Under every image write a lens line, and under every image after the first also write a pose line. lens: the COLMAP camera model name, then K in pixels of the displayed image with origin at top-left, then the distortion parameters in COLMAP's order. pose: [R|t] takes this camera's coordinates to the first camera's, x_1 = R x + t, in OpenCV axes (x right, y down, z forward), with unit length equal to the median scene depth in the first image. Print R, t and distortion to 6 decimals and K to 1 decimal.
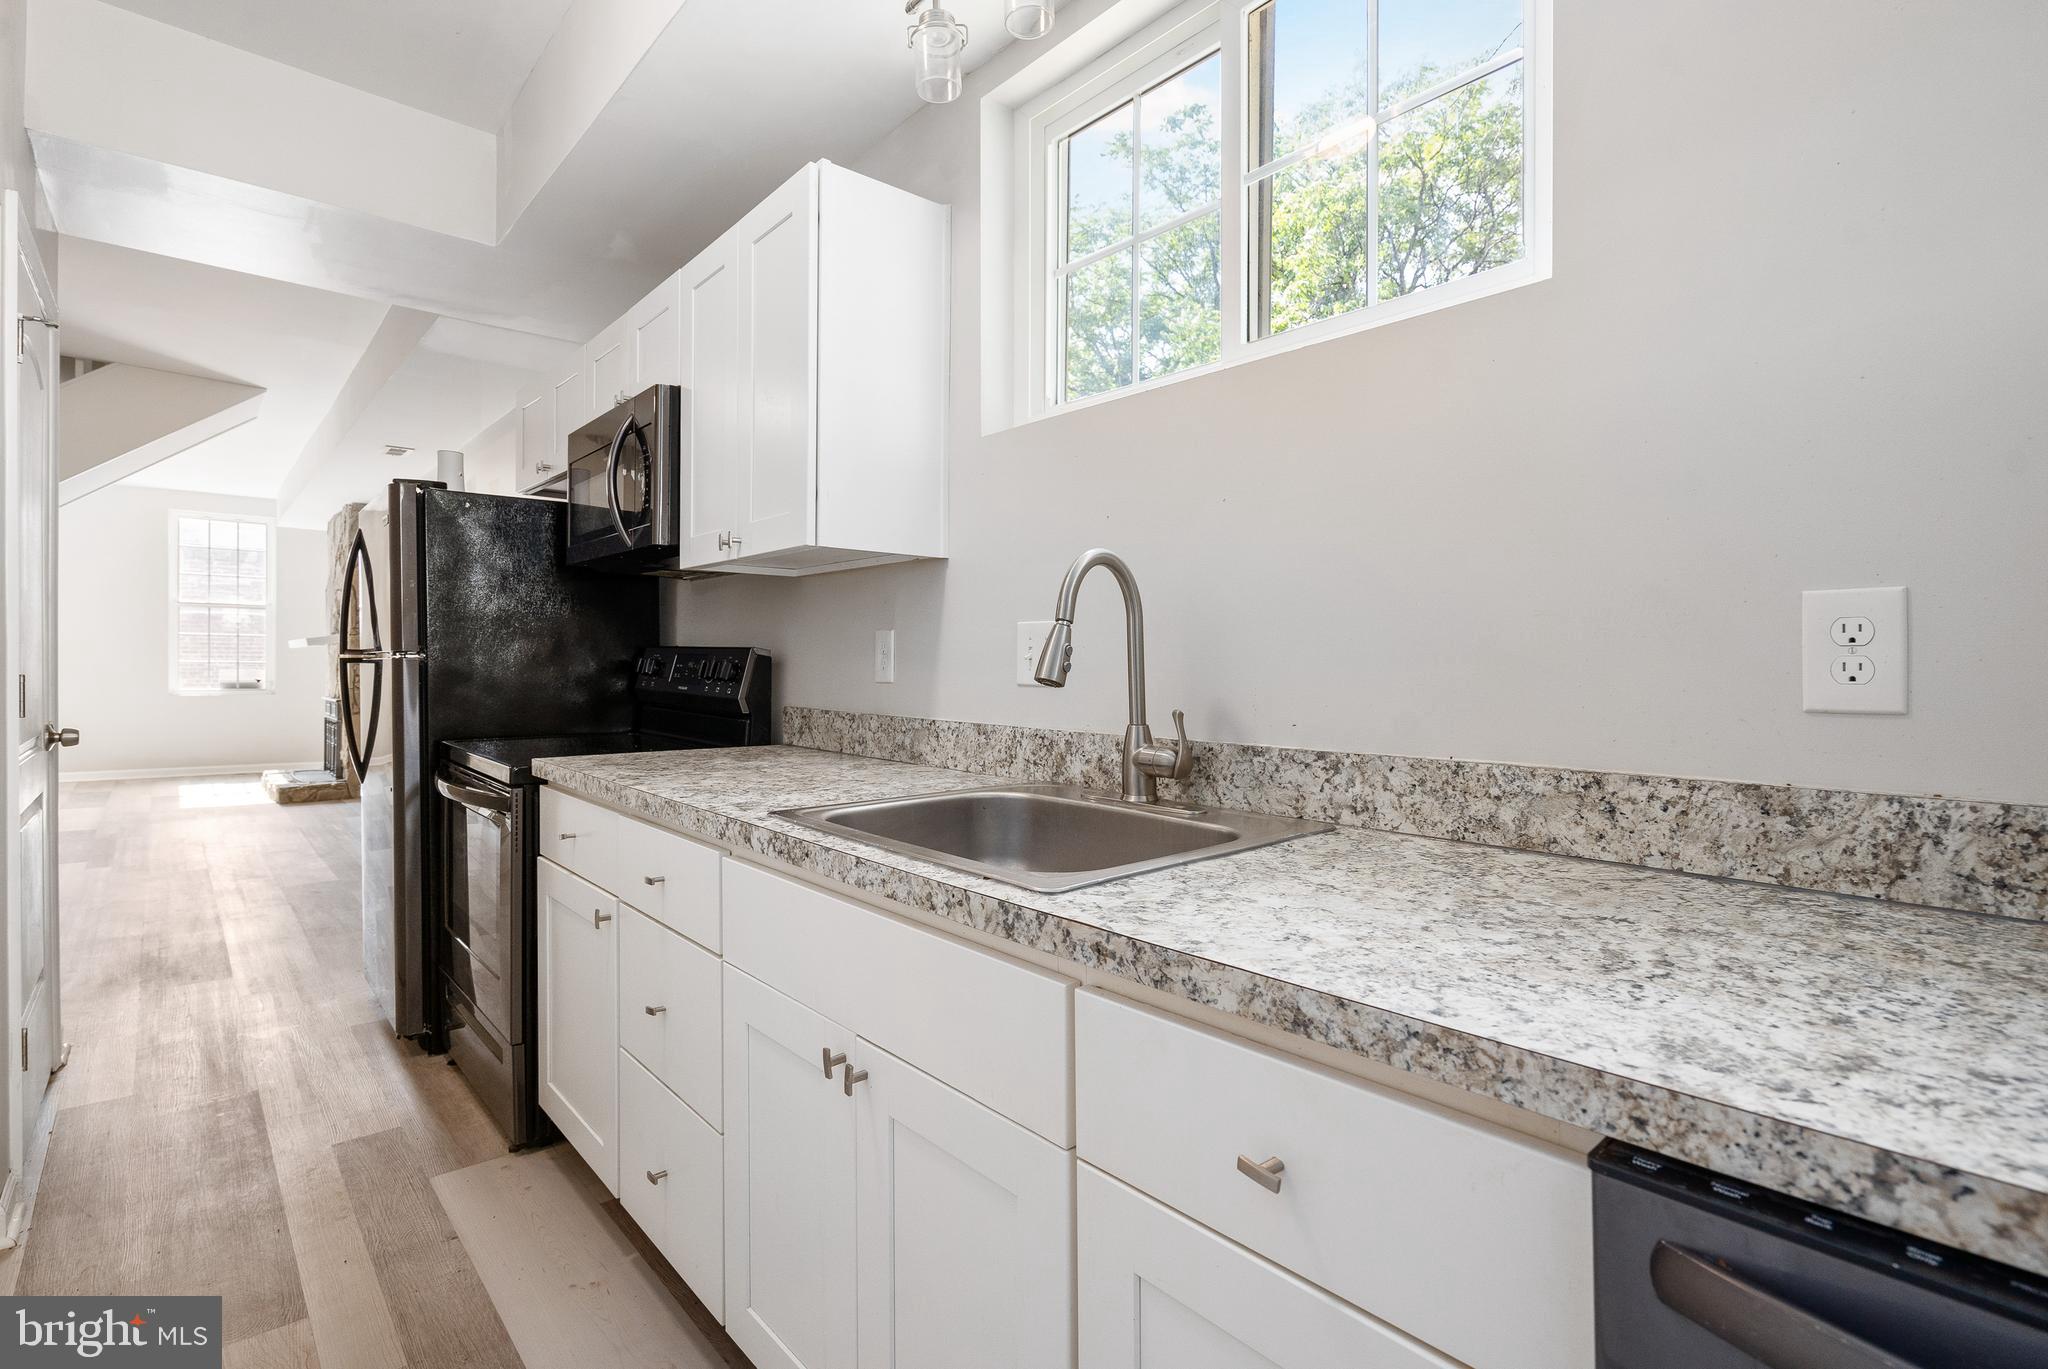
lens RADIAL K [[899.6, 0, 975.7], [0, 899.6, 666.0], [0, 0, 1]] dist [-0.007848, 0.003315]
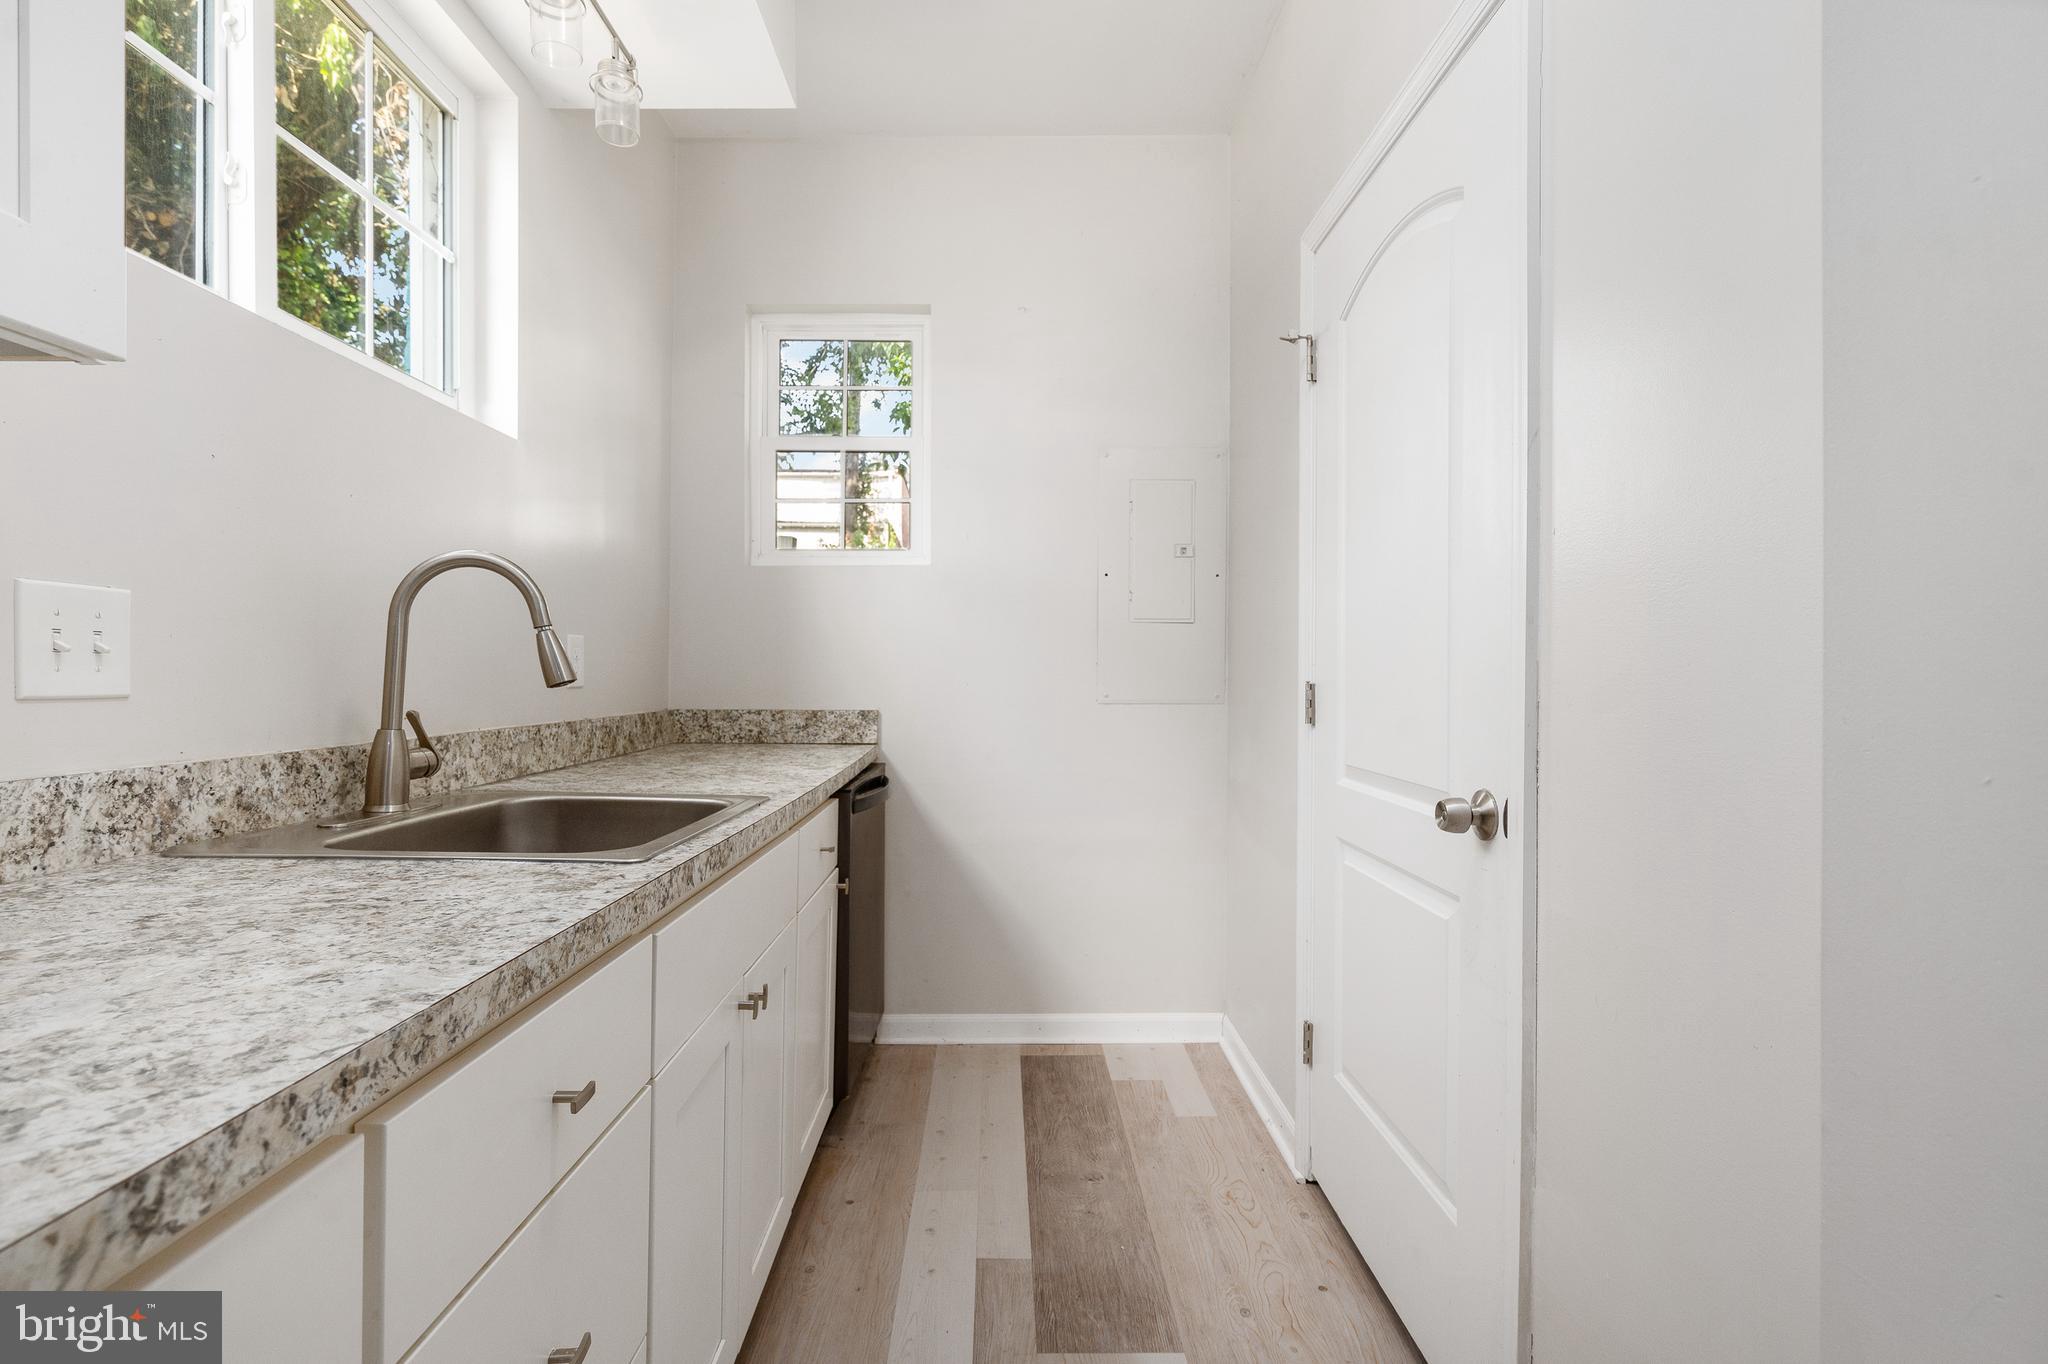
lens RADIAL K [[899.6, 0, 1025.8], [0, 899.6, 686.2], [0, 0, 1]] dist [-0.007848, 0.003315]
pose [[-0.773280, -0.032508, 0.633231, -0.696501], [-0.030580, 0.999435, 0.013965, -0.010082], [-0.633327, -0.008566, -0.773837, 0.997455]]
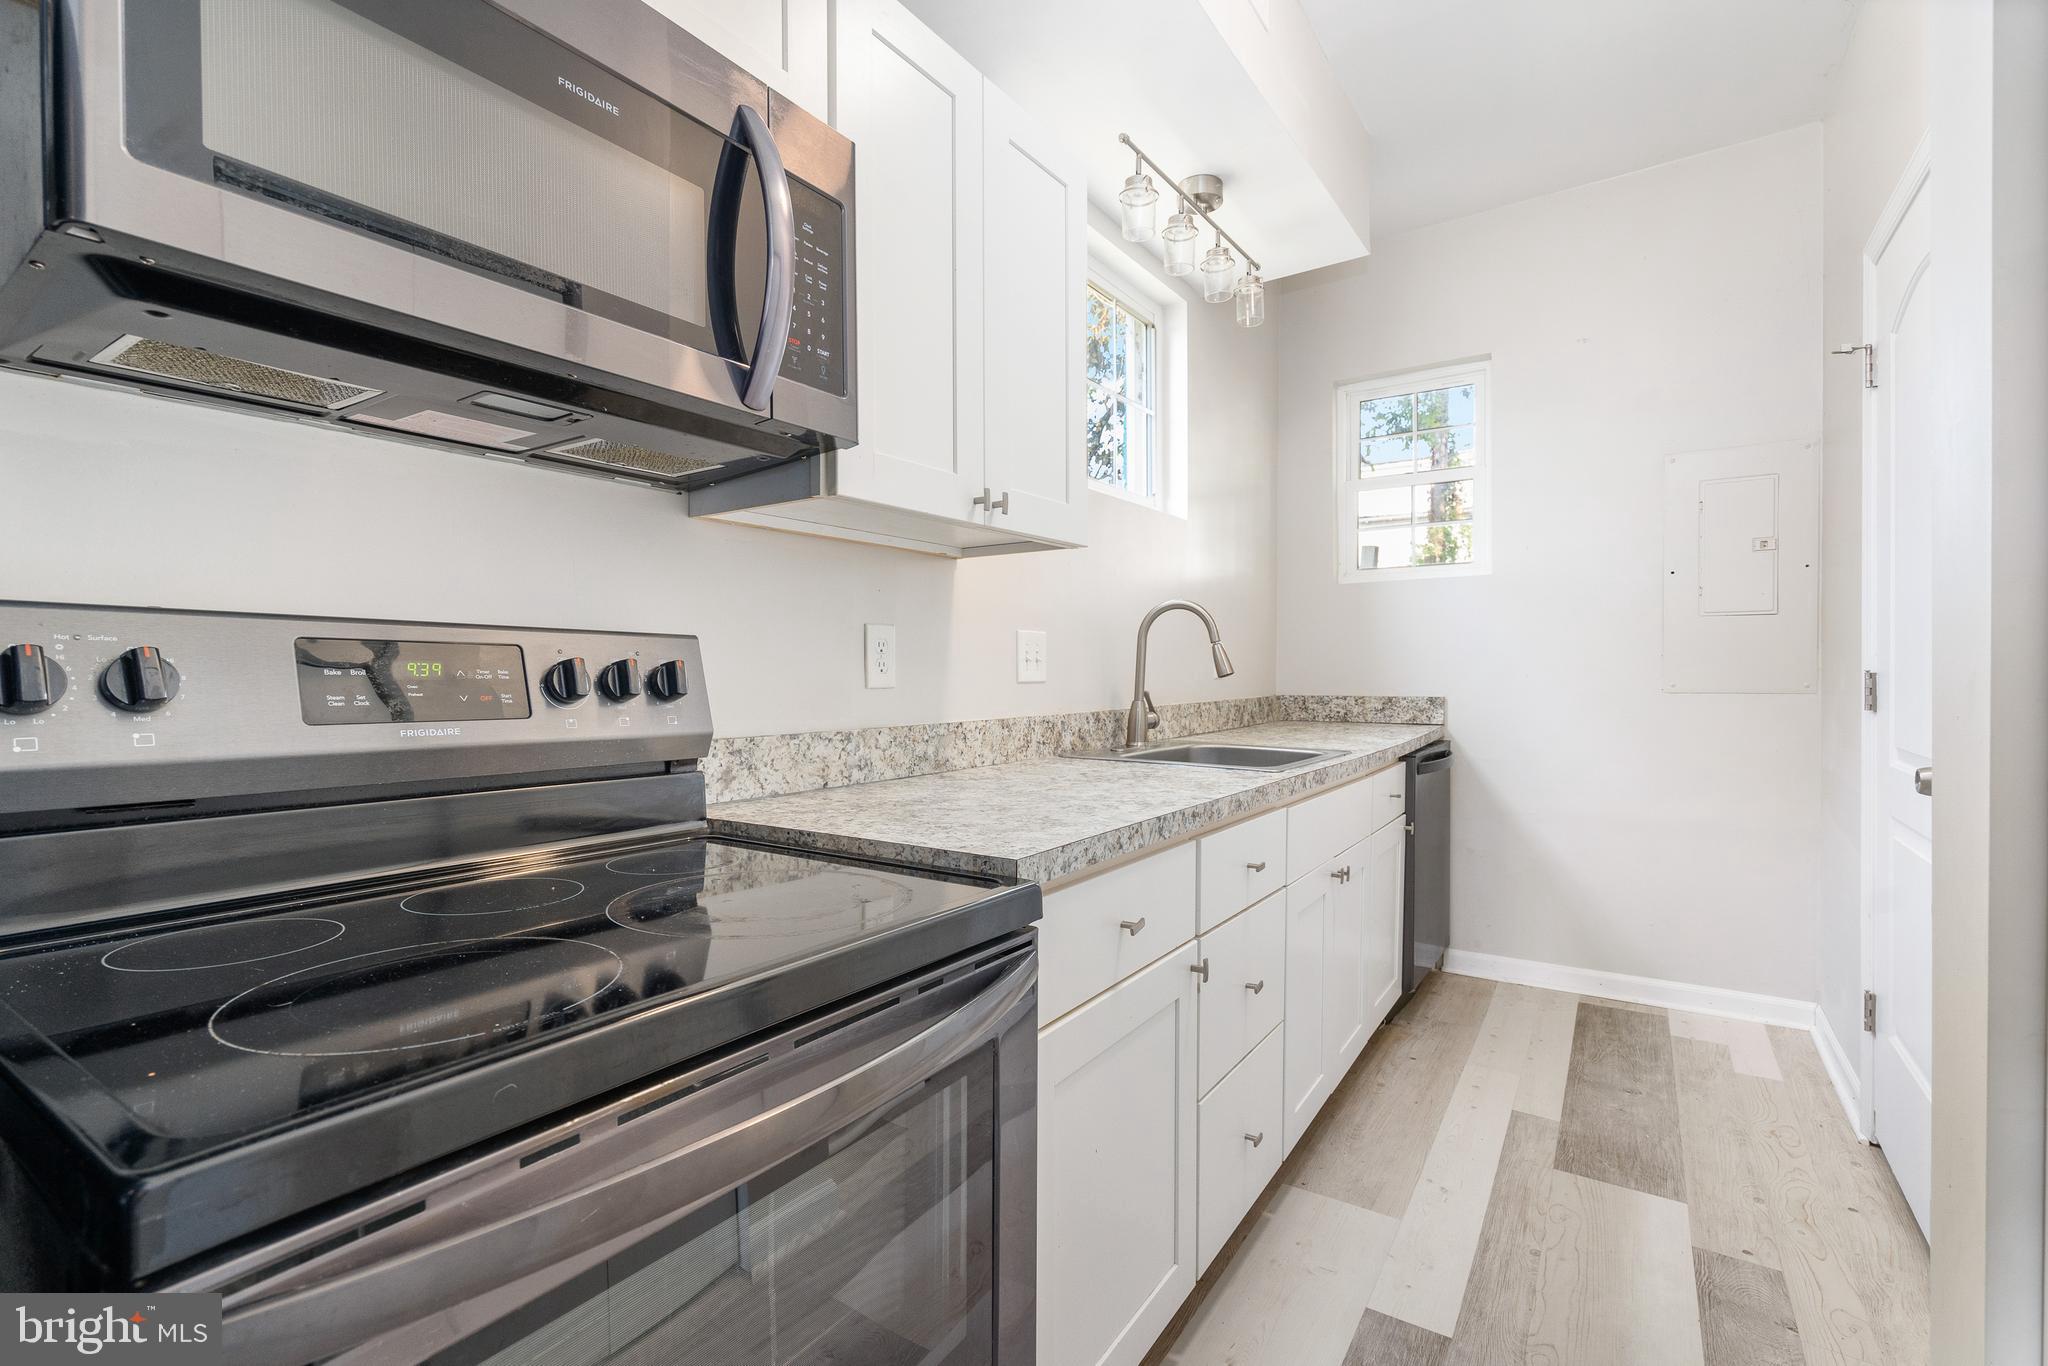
lens RADIAL K [[899.6, 0, 1031.3], [0, 899.6, 675.7], [0, 0, 1]] dist [-0.007848, 0.003315]
pose [[-0.256528, -0.026941, 0.966161, -1.065386], [-0.014904, 0.999603, 0.023917, -0.015382], [-0.966422, -0.008264, -0.256828, 1.245467]]
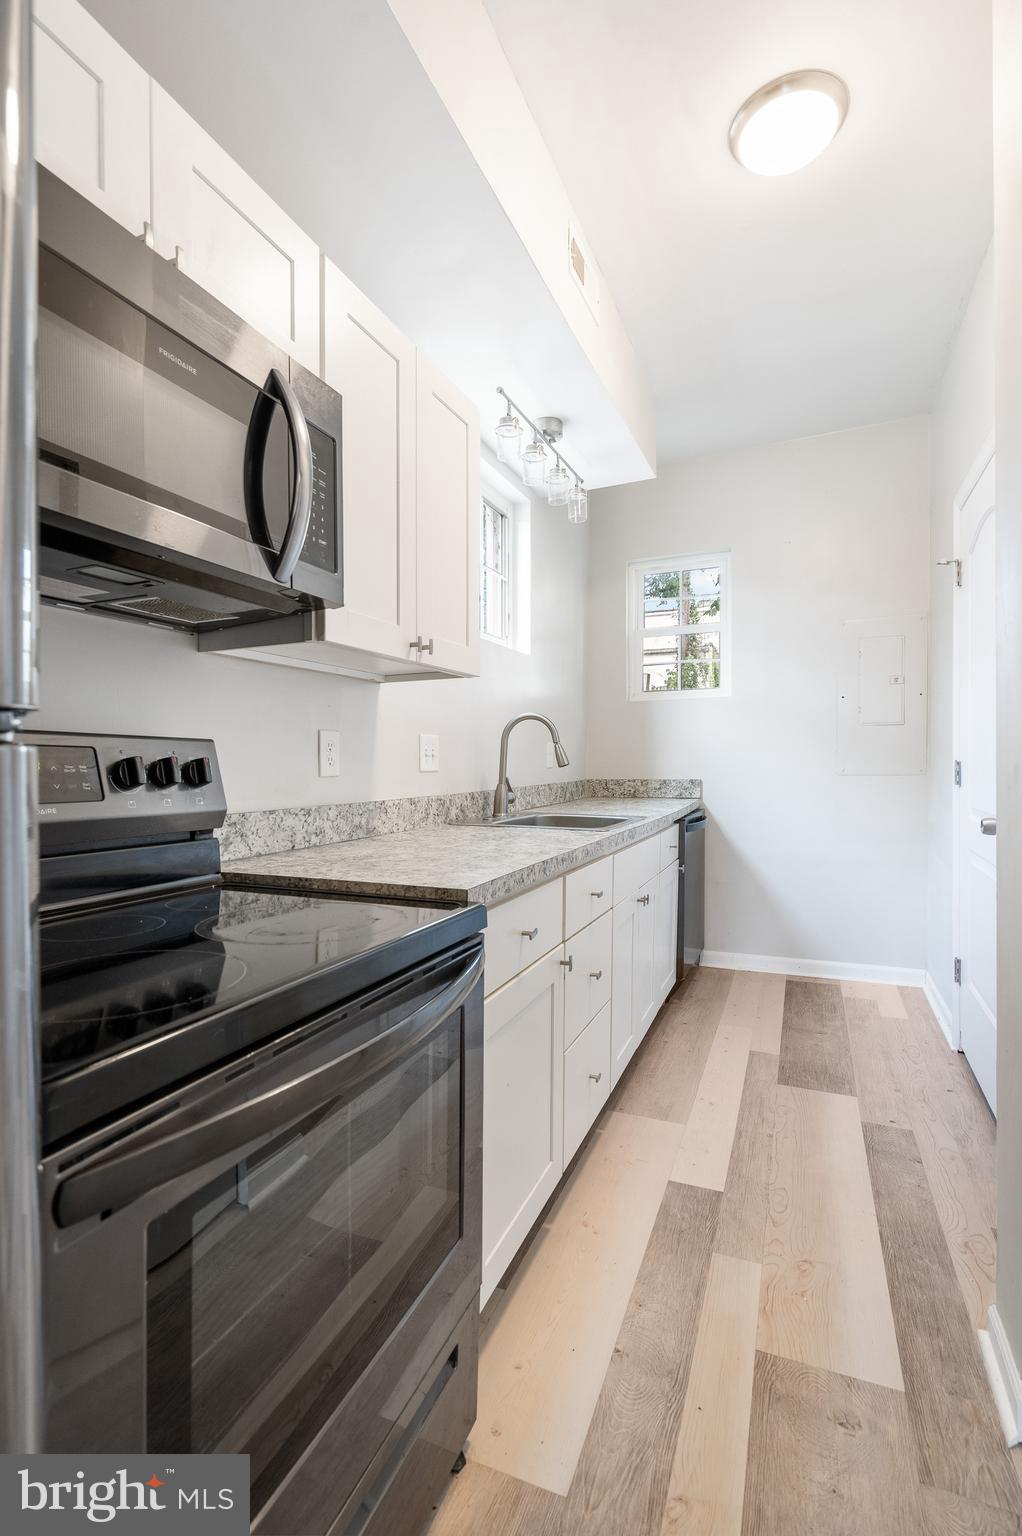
lens RADIAL K [[674.7, 0, 498.6], [0, 674.7, 773.8], [0, 0, 1]] dist [-0.007848, 0.003315]
pose [[-0.408878, -0.034412, 0.911940, -1.104563], [-0.011493, 0.999404, 0.032559, -0.016170], [-0.912517, 0.002832, -0.409029, 1.330827]]
